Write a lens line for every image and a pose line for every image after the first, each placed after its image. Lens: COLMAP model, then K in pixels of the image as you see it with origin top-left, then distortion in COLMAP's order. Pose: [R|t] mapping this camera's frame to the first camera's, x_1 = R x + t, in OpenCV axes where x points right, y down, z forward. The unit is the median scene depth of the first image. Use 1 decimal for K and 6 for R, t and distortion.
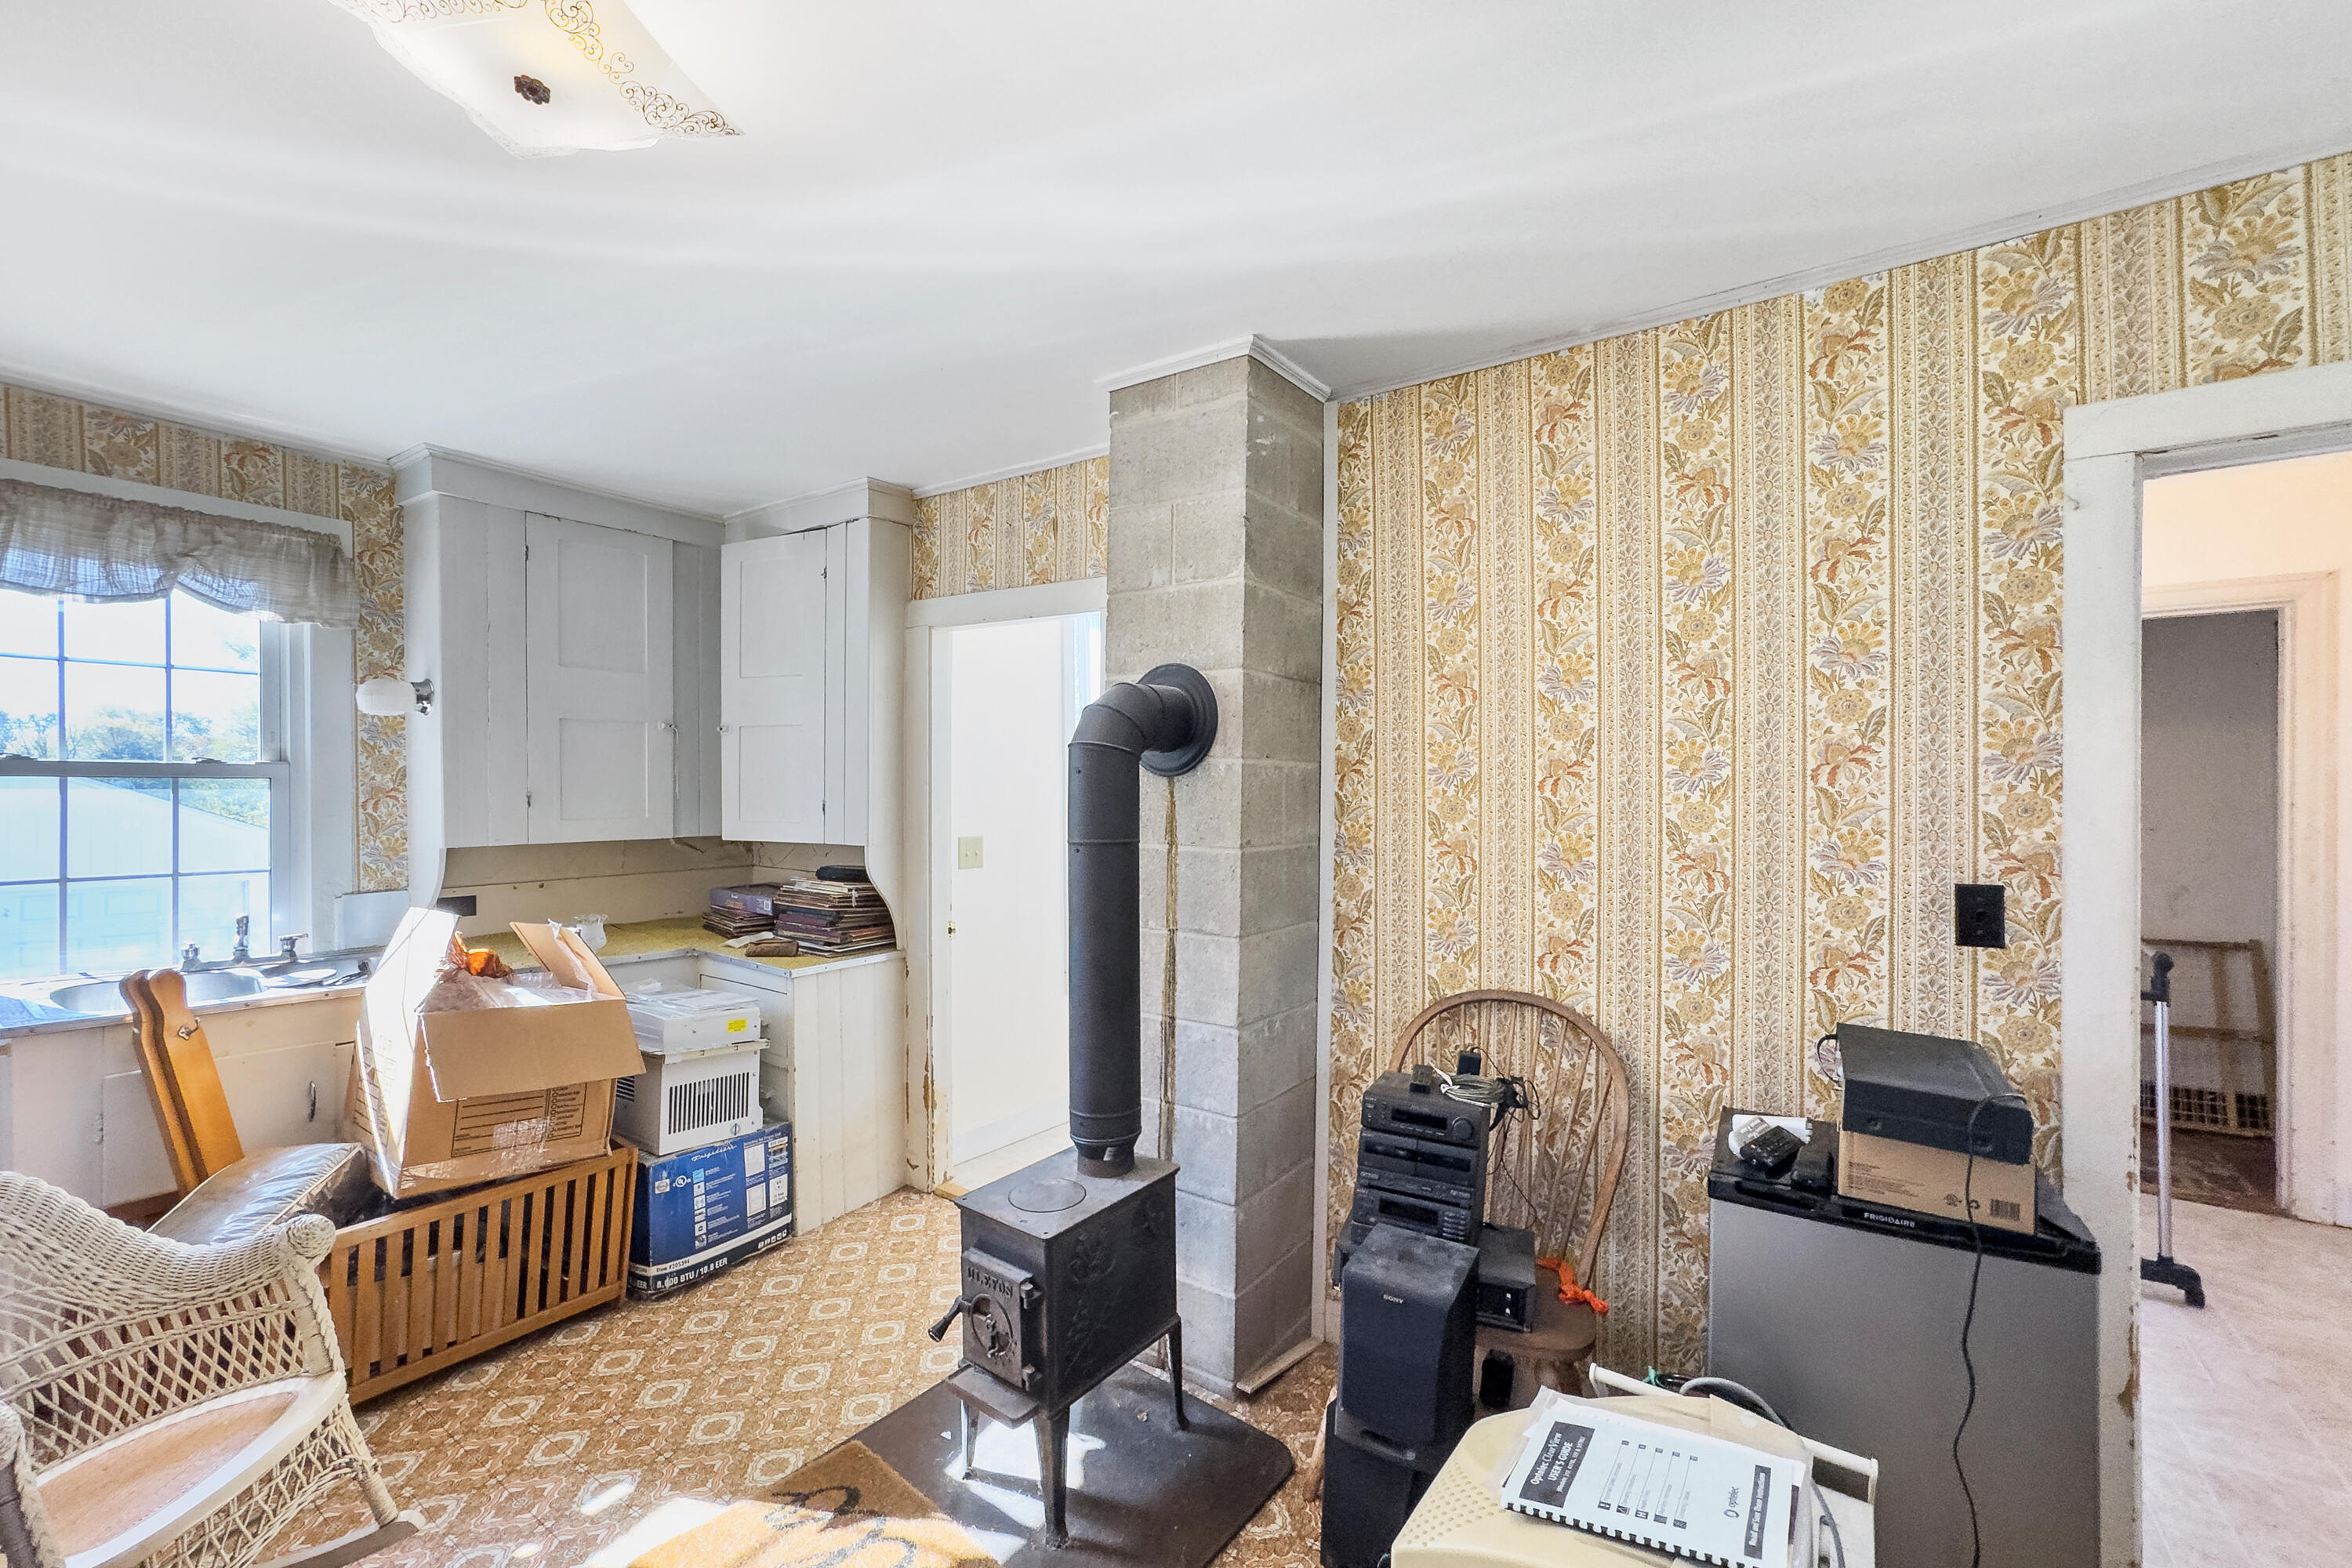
lens RADIAL K [[996.3, 0, 1168.4], [0, 996.3, 800.2], [0, 0, 1]] dist [-0.001967, 0.000002]
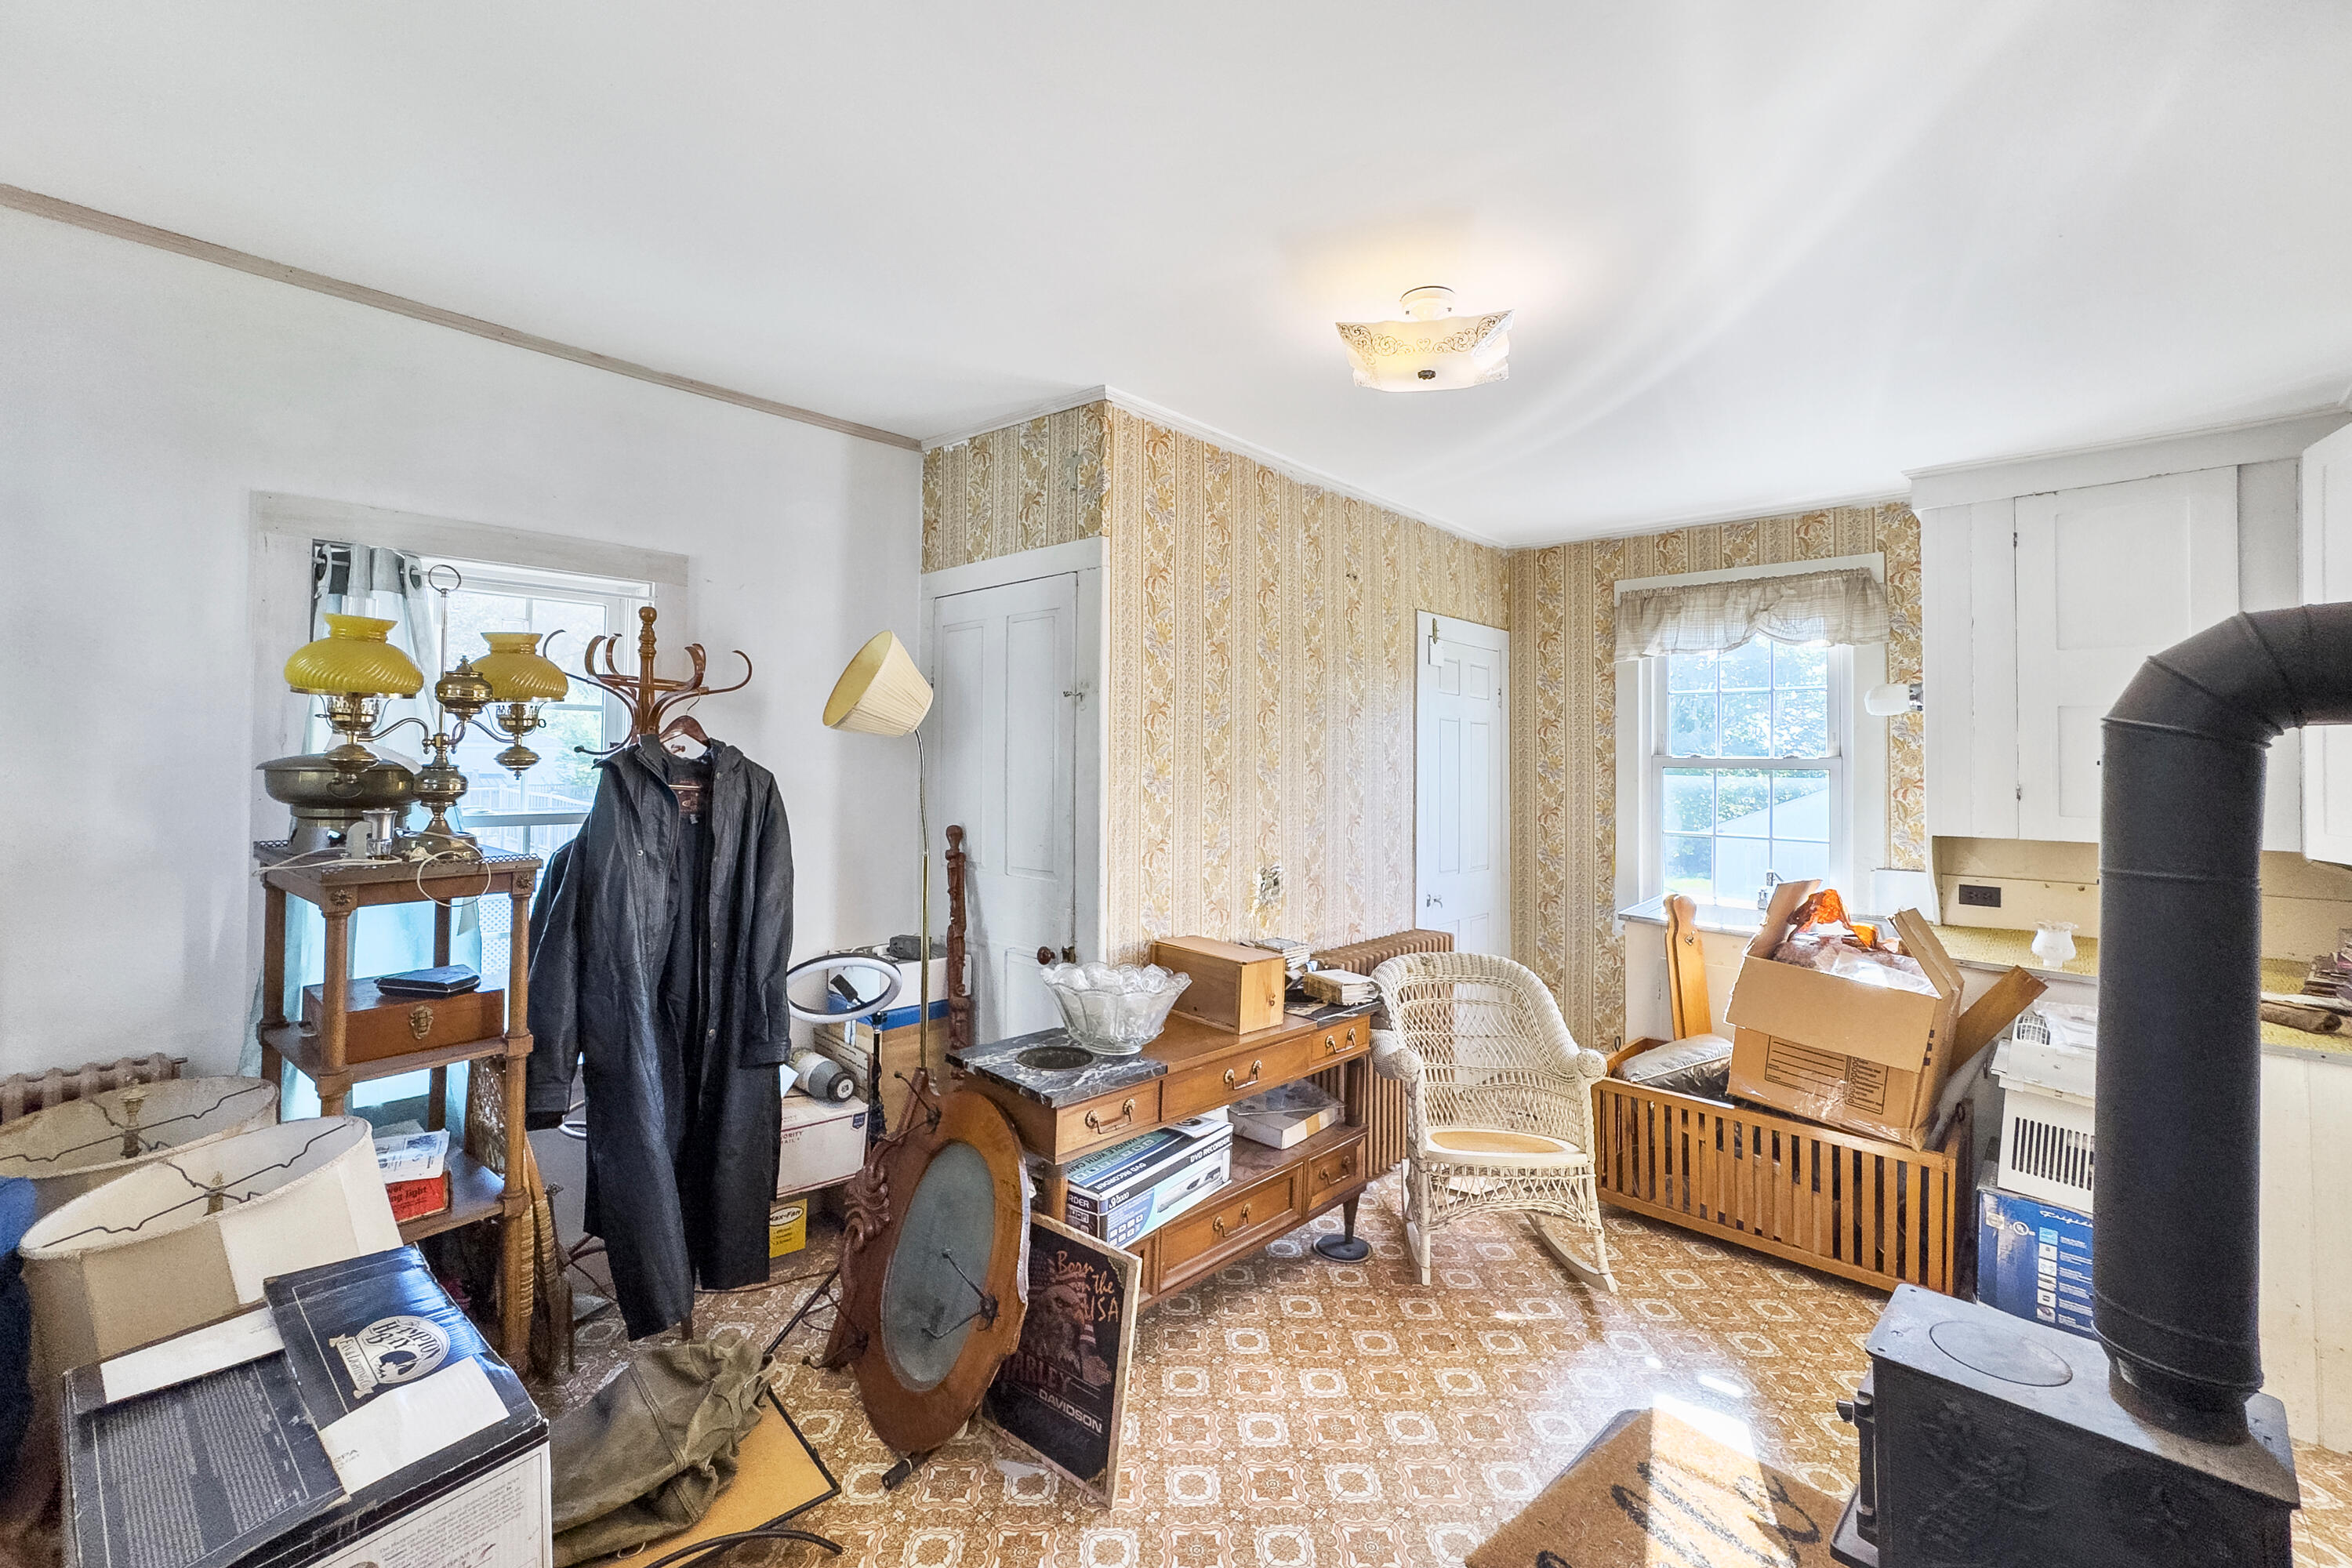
lens RADIAL K [[966.1, 0, 1118.5], [0, 966.1, 758.4], [0, 0, 1]] dist [-0.000945, 0.000034]
pose [[-0.204184, -0.007657, -0.978903, 0.519535], [-0.024126, 0.999705, -0.002788, -0.012228], [0.978635, 0.023048, -0.204309, 0.387414]]
